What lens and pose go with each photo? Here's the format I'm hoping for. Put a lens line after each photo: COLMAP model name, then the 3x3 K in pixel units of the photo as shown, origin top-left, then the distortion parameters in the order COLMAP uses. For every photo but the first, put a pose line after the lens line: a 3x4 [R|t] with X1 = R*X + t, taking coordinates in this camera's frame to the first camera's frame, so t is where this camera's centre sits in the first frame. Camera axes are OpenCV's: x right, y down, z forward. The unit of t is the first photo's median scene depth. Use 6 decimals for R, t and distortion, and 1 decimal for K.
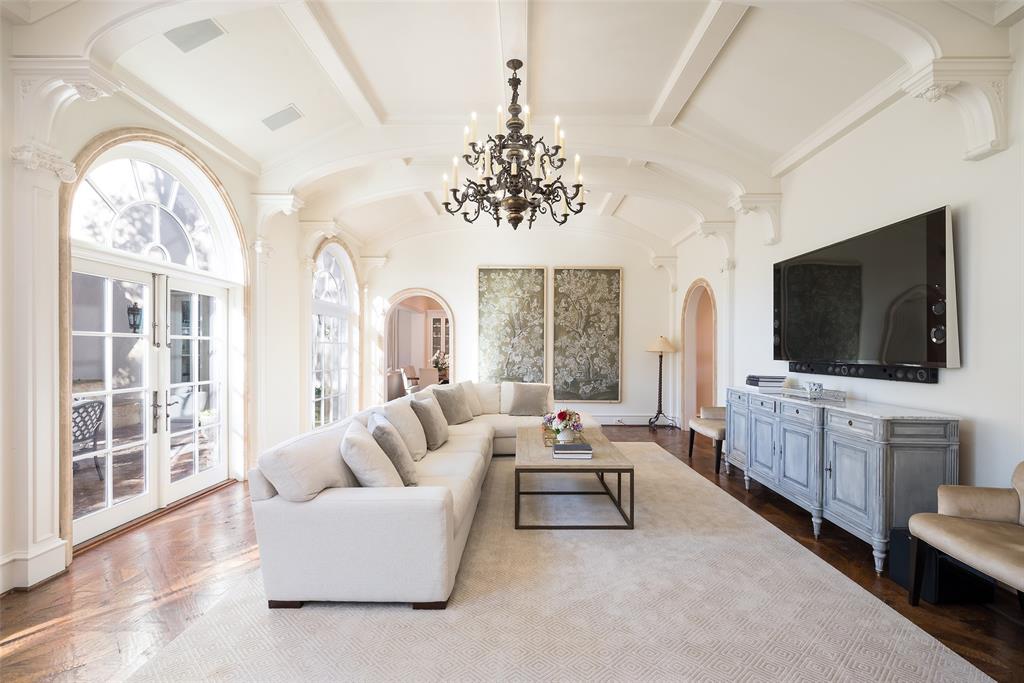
lens RADIAL K [[440.1, 0, 510.2], [0, 440.1, 349.9], [0, 0, 1]] dist [-0.001444, -0.000703]
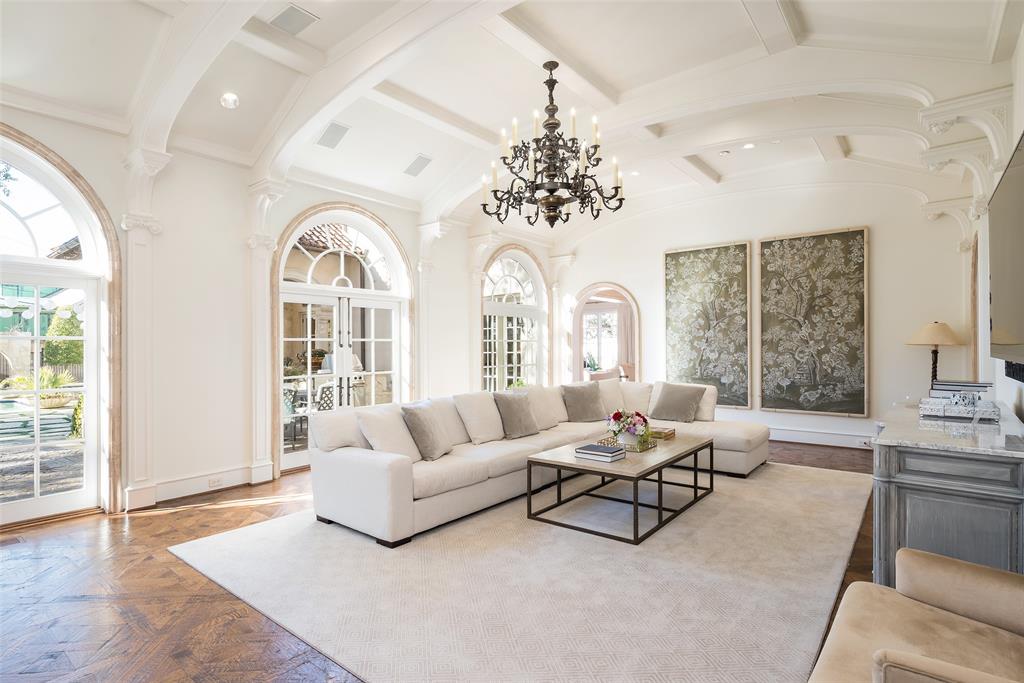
lens RADIAL K [[498.2, 0, 510.6], [0, 498.2, 341.2], [0, 0, 1]] dist [-0.004556, -0.000128]
pose [[0.786920, -0.018104, -0.616790, 0.298837], [0.011797, 0.999828, -0.014295, 0.001755], [0.616942, 0.003972, 0.786998, 0.018322]]
